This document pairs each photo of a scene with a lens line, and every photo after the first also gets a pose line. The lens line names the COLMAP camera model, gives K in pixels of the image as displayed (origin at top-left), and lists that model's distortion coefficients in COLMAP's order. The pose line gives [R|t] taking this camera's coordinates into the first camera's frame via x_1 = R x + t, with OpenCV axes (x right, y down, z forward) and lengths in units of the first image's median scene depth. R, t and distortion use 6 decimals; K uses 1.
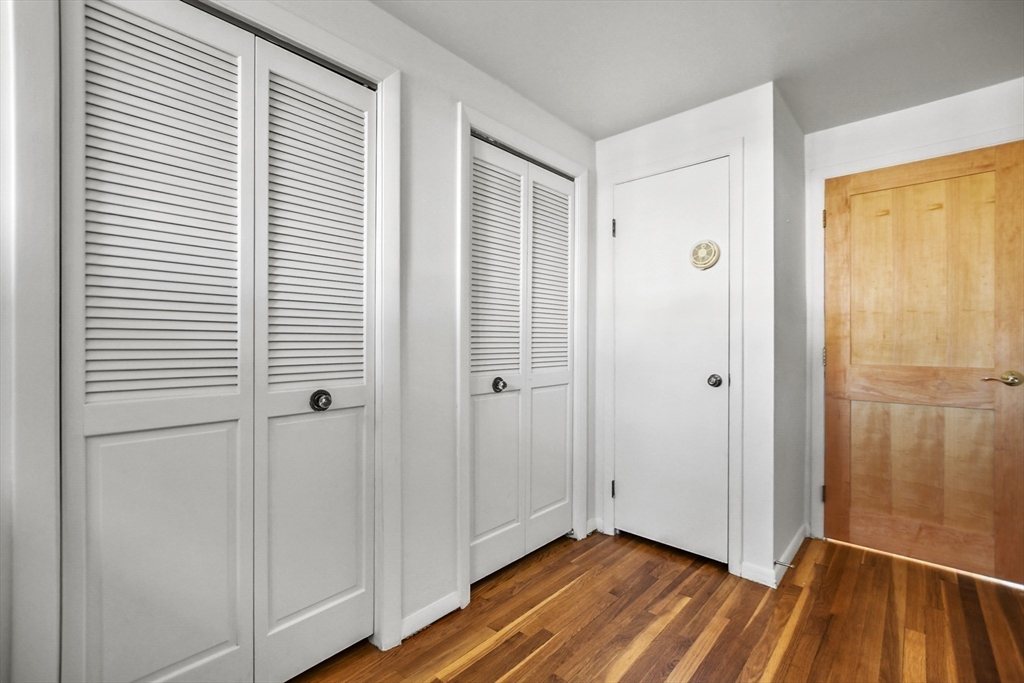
lens RADIAL K [[452.9, 0, 508.7], [0, 452.9, 341.6], [0, 0, 1]] dist [-0.008111, -0.000337]
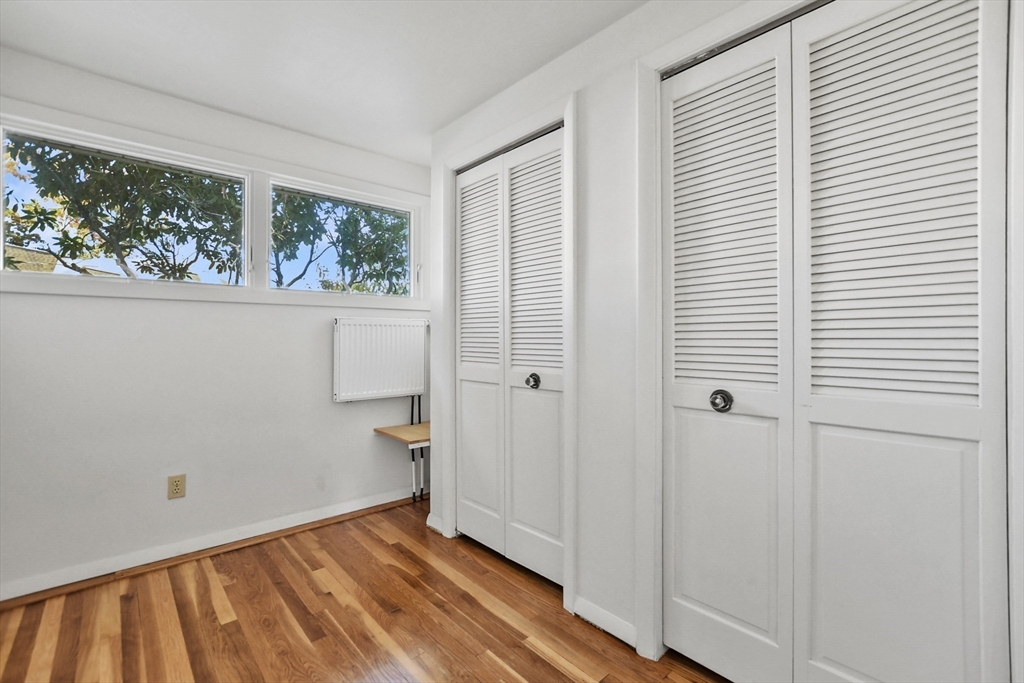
lens RADIAL K [[457.6, 0, 510.5], [0, 457.6, 336.6], [0, 0, 1]] dist [-0.001370, -0.000229]
pose [[-0.106757, -0.008594, -0.994248, 0.919800], [-0.002688, 0.999961, -0.008355, 0.006648], [0.994282, 0.001781, -0.106776, 1.005722]]
